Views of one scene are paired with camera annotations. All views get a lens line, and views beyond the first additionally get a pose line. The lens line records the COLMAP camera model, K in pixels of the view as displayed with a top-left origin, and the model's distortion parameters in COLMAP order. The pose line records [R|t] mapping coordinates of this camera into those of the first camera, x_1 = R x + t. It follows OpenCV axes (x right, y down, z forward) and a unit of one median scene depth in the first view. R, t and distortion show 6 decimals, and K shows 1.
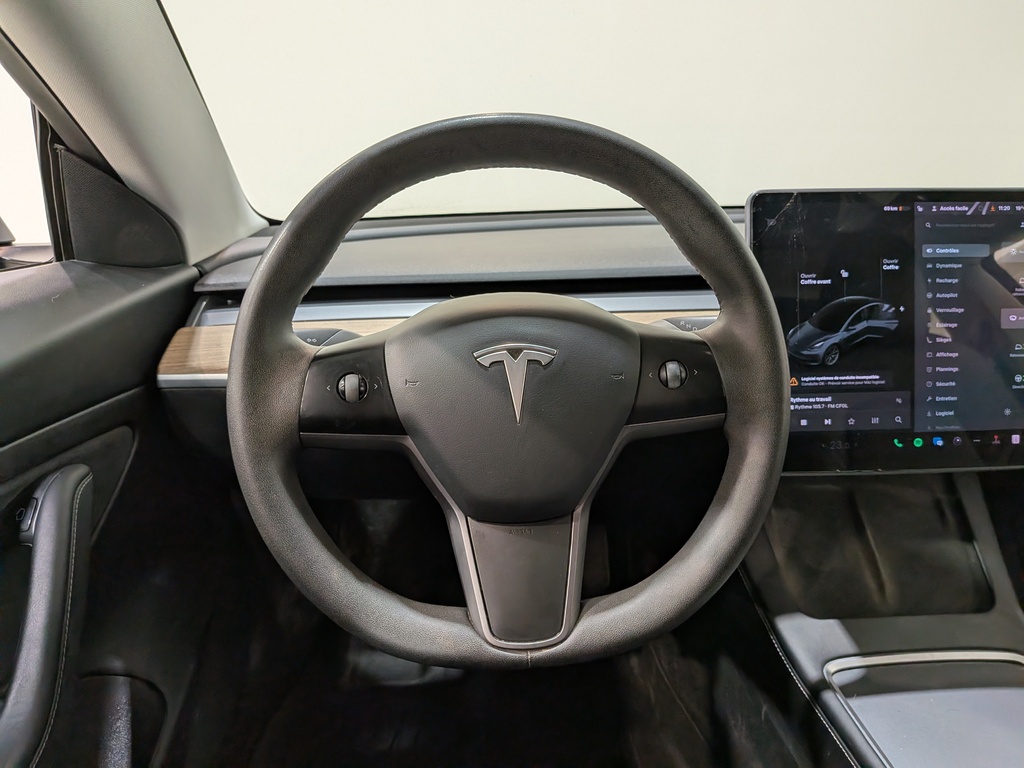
lens RADIAL K [[757.5, 0, 514.9], [0, 757.5, 408.9], [0, 0, 1]] dist [0.036978, -0.091373]
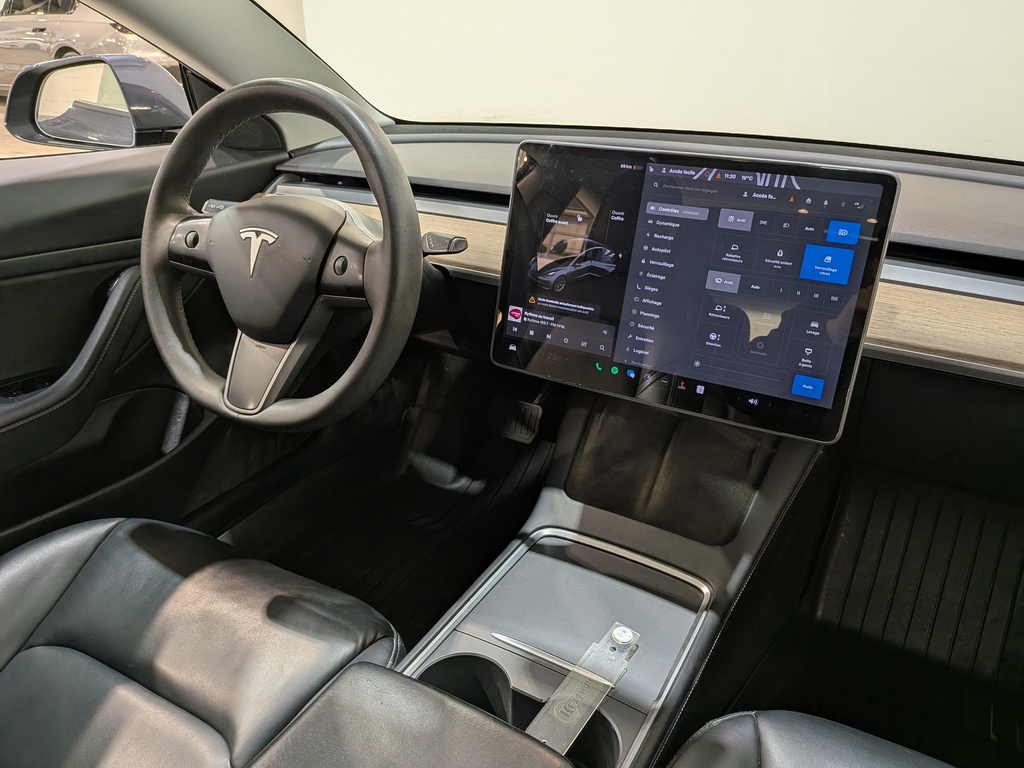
lens RADIAL K [[743.8, 0, 524.0], [0, 743.8, 397.8], [0, 0, 1]] dist [0.083796, -0.155833]
pose [[0.842901, 0.256660, -0.472909, 0.987524], [-0.189192, 0.964152, 0.186059, -0.106518], [0.503710, -0.067358, 0.861243, -0.083290]]
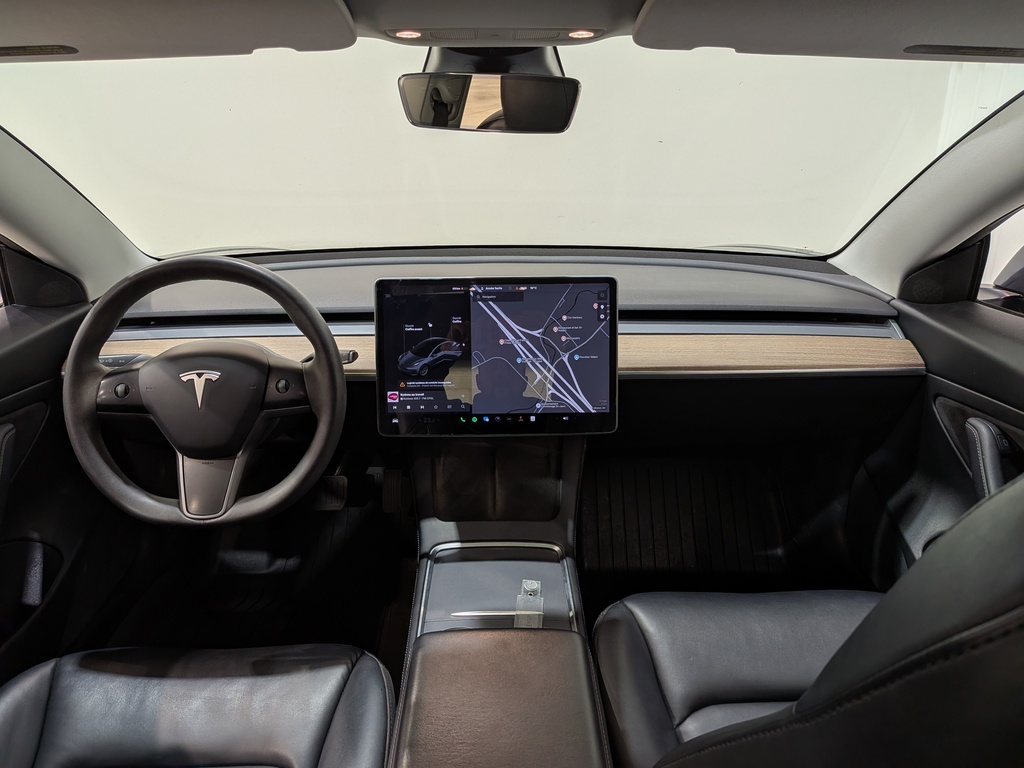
lens RADIAL K [[746.7, 0, 512.0], [0, 746.7, 384.0], [0, 0, 1]] dist [0.057805, -0.110886]
pose [[0.999288, 0.016664, -0.033845, 0.684723], [-0.015792, 0.999541, 0.025851, -0.086730], [0.034260, -0.025298, 0.999093, -0.752600]]
